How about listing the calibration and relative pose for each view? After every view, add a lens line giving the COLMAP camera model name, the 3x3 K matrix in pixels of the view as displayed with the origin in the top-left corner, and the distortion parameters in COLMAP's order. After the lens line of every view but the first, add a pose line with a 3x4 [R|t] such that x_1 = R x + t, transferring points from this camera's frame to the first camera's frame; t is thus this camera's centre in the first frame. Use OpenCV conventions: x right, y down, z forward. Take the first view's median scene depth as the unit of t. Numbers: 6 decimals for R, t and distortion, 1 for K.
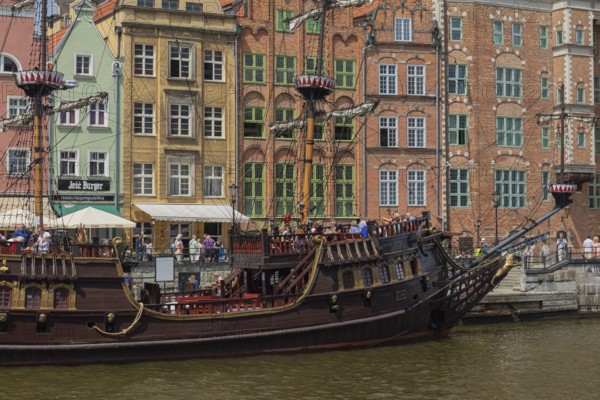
lens RADIAL K [[1119.2, 0, 301.3], [0, 1119.2, 200.0], [0, 0, 1]] dist [-0.063383, 0.000000]
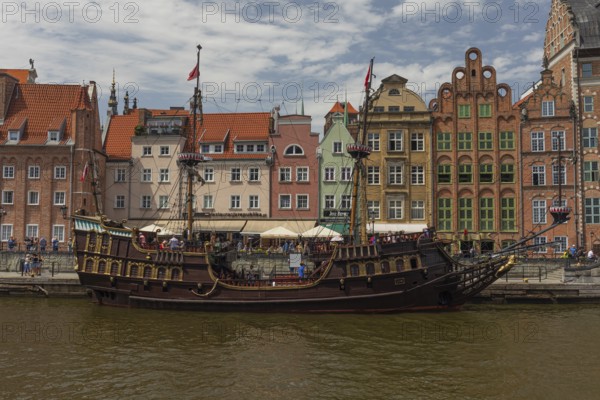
lens RADIAL K [[598.0, 0, 314.0], [0, 598.0, 201.8], [0, 0, 1]] dist [-0.047611, 0.000000]
pose [[0.839224, -0.028264, -0.543051, 0.285765], [0.009198, 0.999243, -0.037793, 0.003778], [0.543709, 0.026722, 0.838849, 0.157461]]
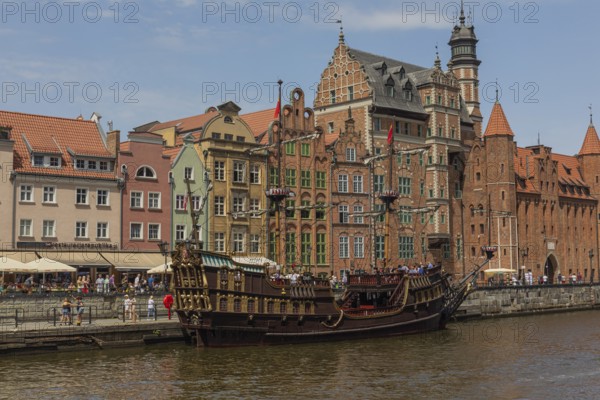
lens RADIAL K [[804.6, 0, 299.2], [0, 804.6, 201.6], [0, 0, 1]] dist [-0.032935, 0.000000]
pose [[0.970923, 0.014031, 0.238979, -0.307135], [0.000530, 0.998152, -0.060757, -0.005956], [-0.239390, 0.059117, 0.969122, -0.189134]]
